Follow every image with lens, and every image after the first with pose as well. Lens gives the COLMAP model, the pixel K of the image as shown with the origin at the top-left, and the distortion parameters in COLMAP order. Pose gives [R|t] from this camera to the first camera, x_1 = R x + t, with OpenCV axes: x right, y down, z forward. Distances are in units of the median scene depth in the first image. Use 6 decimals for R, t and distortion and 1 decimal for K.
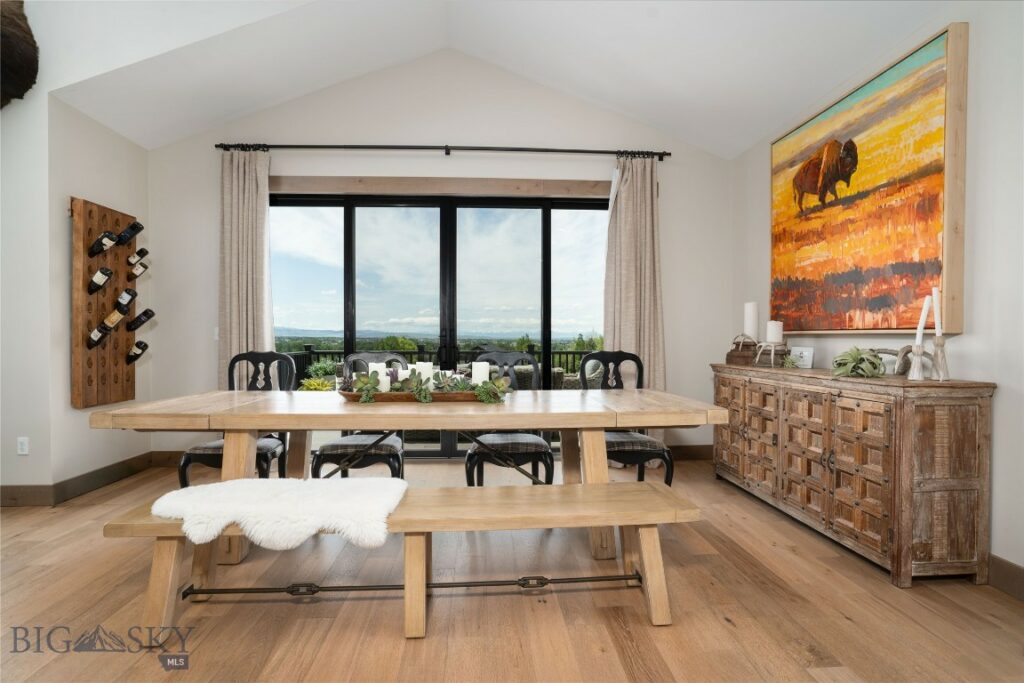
lens RADIAL K [[510.2, 0, 512.0], [0, 510.2, 341.5], [0, 0, 1]] dist [-0.053331, 0.028140]
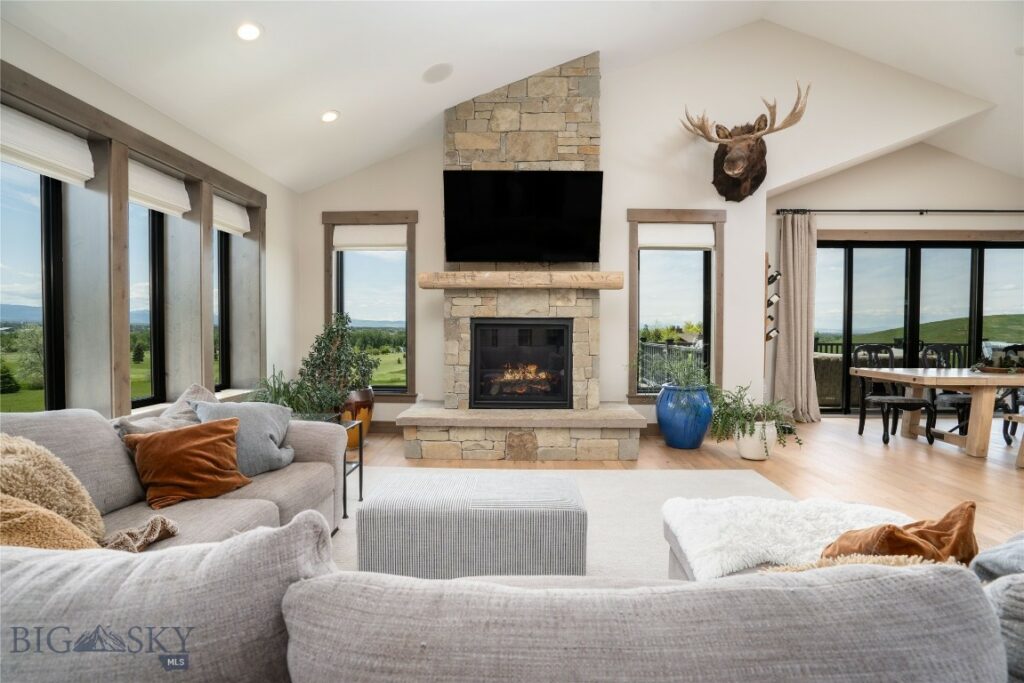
lens RADIAL K [[480.6, 0, 512.0], [0, 480.6, 341.5], [0, 0, 1]] dist [-0.025543, 0.000067]
pose [[0.995249, 0.009592, -0.096884, -1.210477], [-0.007782, 0.999788, 0.019044, 0.002646], [0.097046, -0.018200, 0.995113, -0.558327]]
